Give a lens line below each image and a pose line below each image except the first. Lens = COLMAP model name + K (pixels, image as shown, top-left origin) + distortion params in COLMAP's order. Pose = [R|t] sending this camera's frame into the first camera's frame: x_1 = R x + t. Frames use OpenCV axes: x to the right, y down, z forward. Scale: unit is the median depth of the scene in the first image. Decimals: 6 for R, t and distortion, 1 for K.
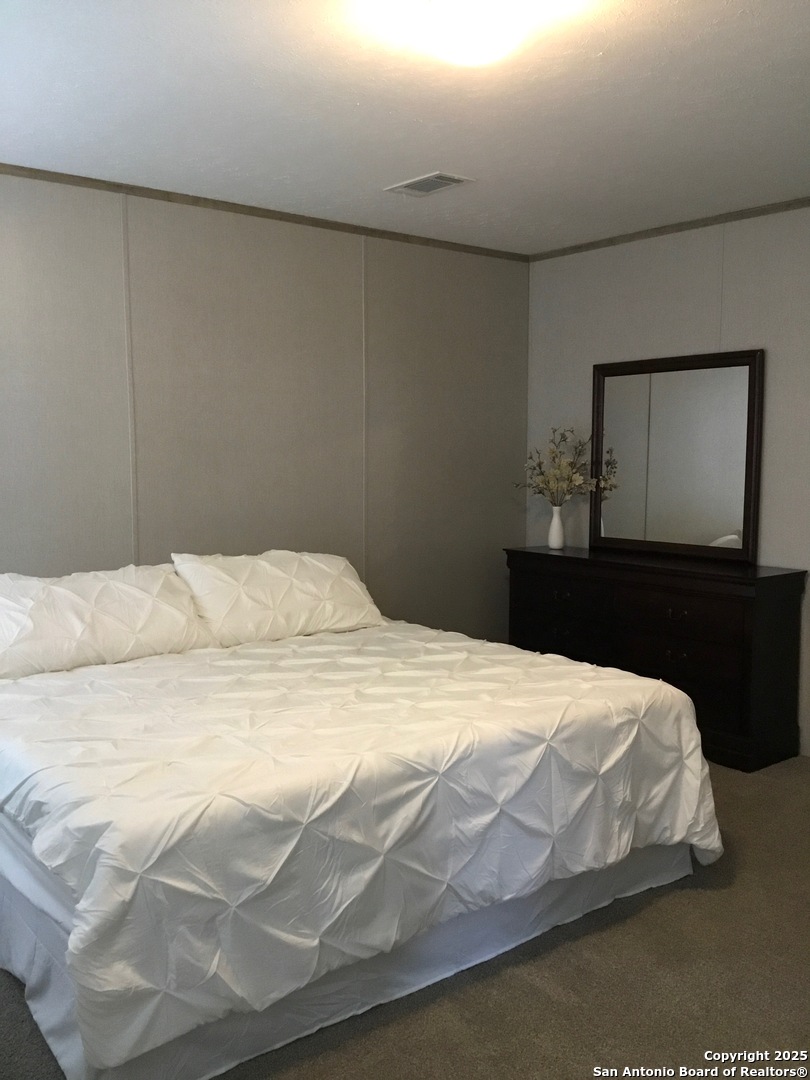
lens RADIAL K [[966.2, 0, 405.0], [0, 966.2, 540.0], [0, 0, 1]] dist [0.134731, -0.309879]
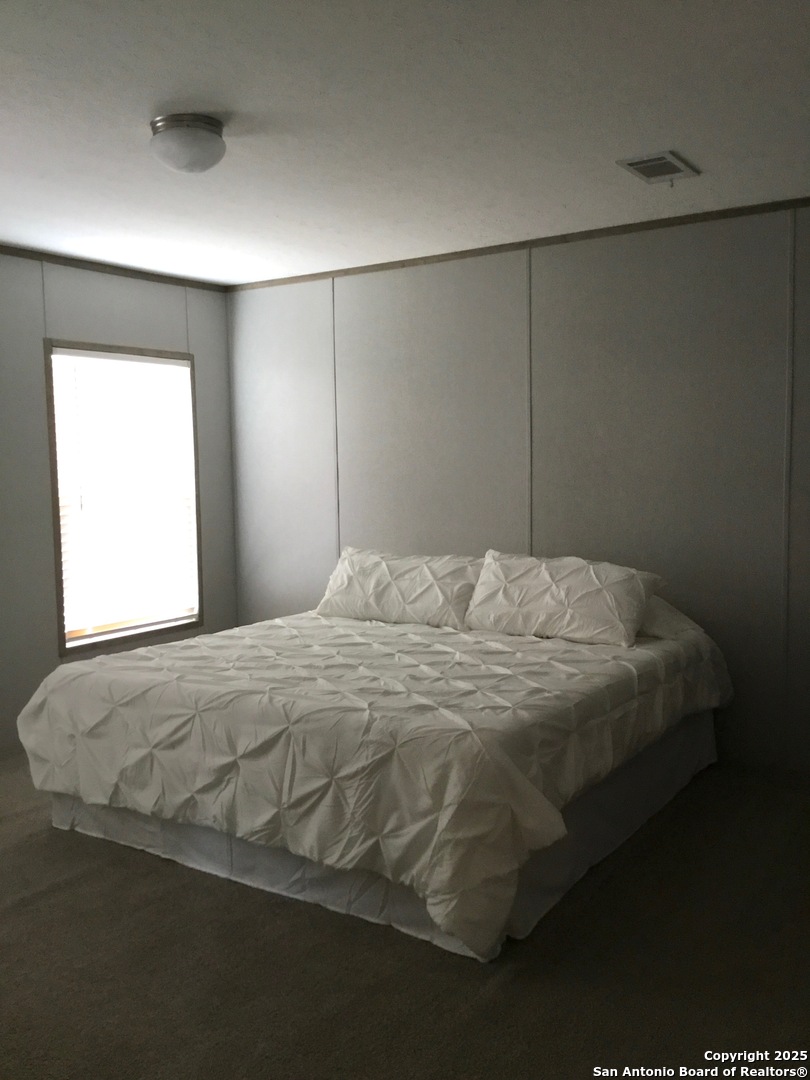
lens RADIAL K [[966.2, 0, 405.0], [0, 966.2, 540.0], [0, 0, 1]] dist [0.134731, -0.309879]
pose [[0.298819, 0.056813, -0.952617, 1.045100], [-0.089744, 0.995475, 0.031218, -0.030984], [0.950081, 0.076163, 0.302566, 0.670176]]
